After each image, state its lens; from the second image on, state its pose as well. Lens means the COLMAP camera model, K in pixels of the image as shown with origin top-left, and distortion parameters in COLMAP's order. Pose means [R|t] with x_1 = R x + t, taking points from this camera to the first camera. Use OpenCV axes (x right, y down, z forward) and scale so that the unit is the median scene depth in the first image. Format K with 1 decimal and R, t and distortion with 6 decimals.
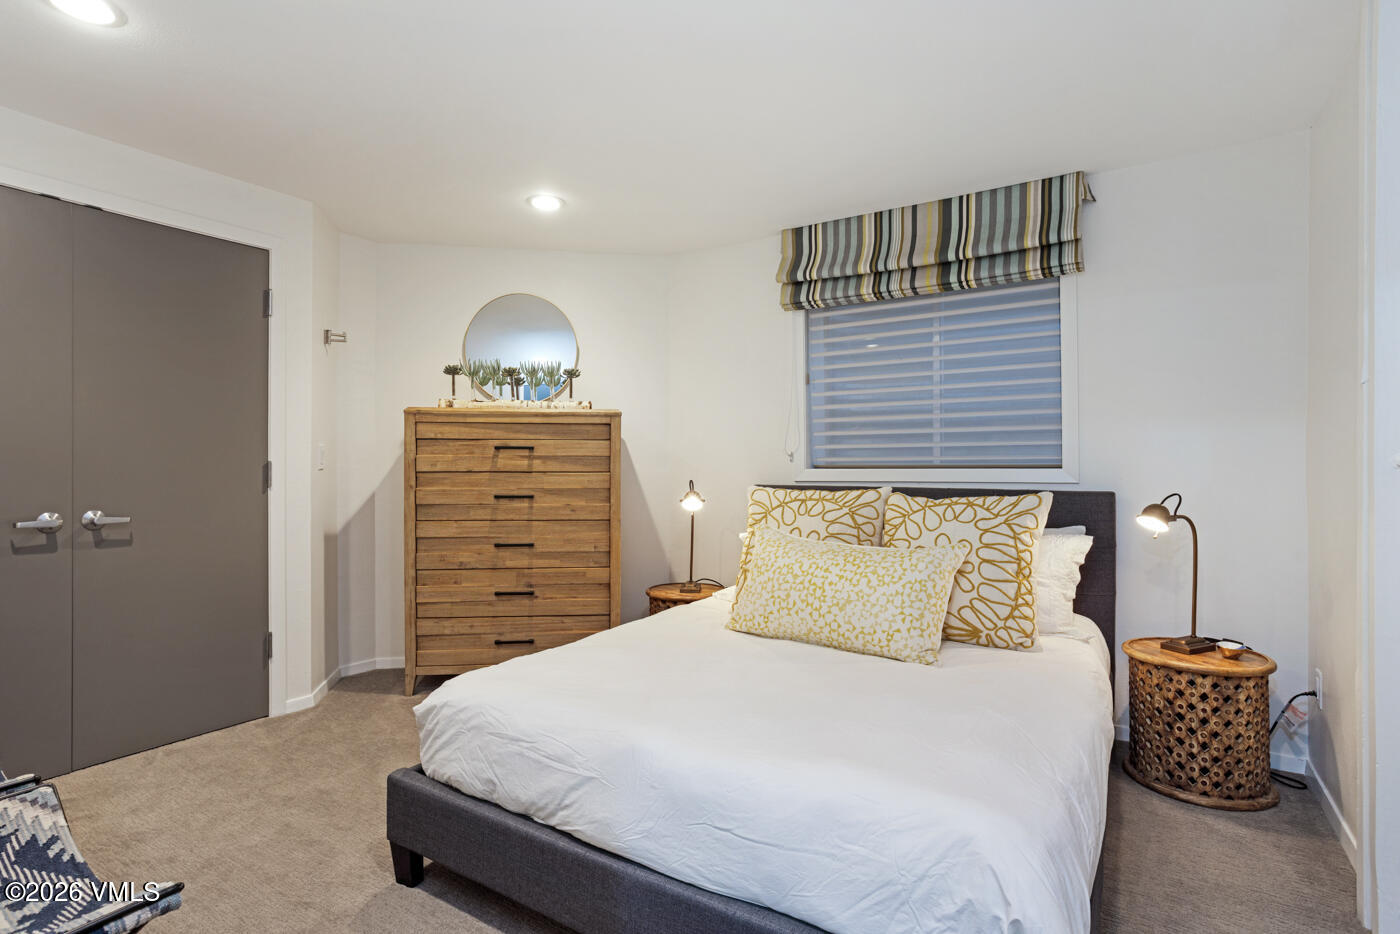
lens RADIAL K [[688.8, 0, 705.7], [0, 688.8, 466.8], [0, 0, 1]] dist [-0.004586, 0.002573]
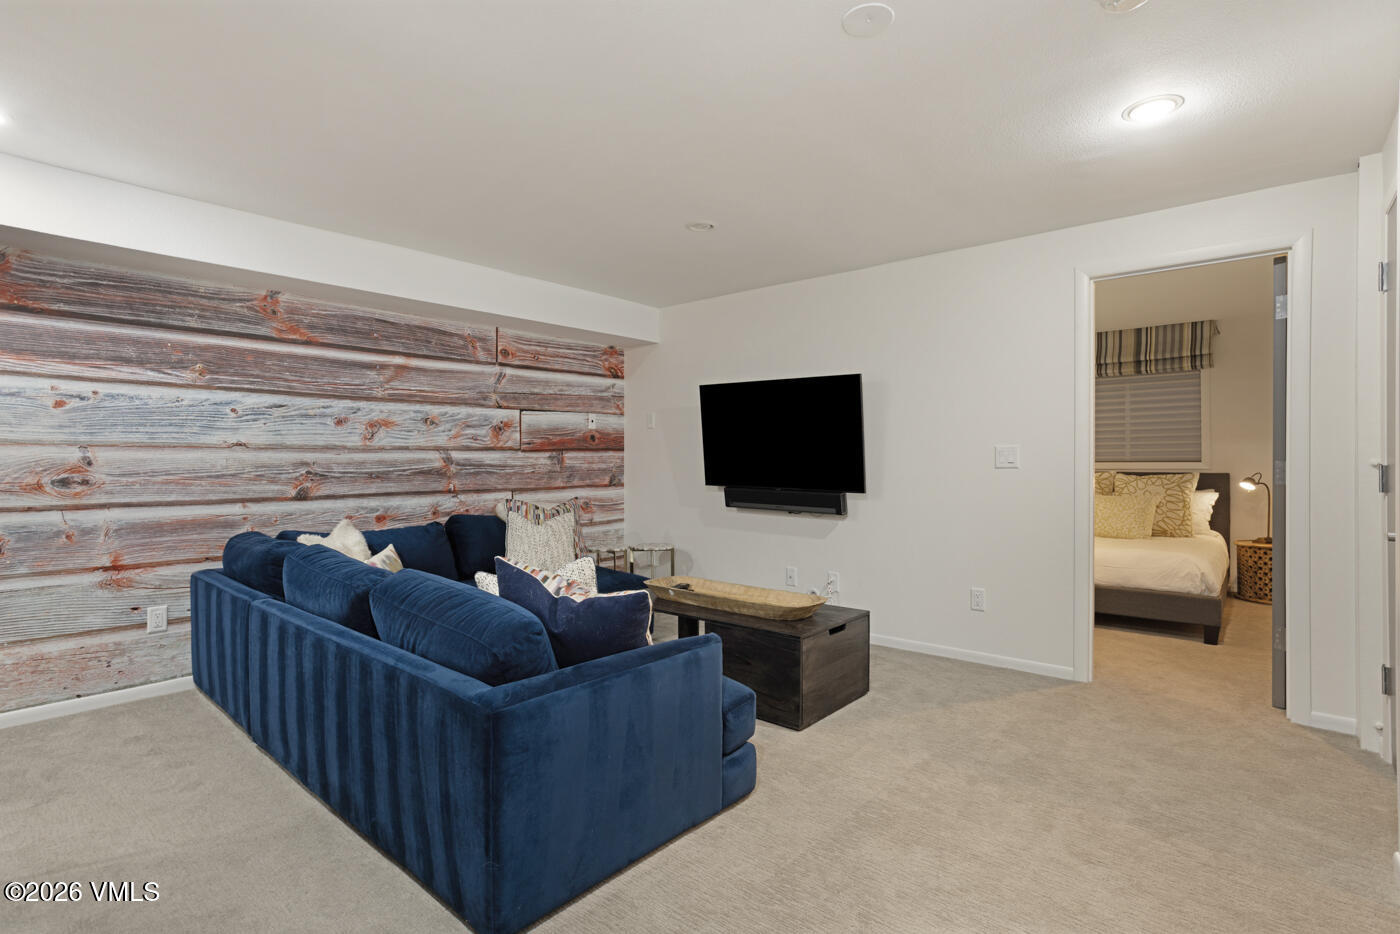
lens RADIAL K [[688.8, 0, 692.0], [0, 688.8, 464.6], [0, 0, 1]] dist [-0.004586, 0.002573]
pose [[0.991556, -0.000256, -0.129678, -0.768099], [0.000107, 0.999999, -0.001155, 0.012211], [0.129678, 0.001131, 0.991556, -1.305628]]
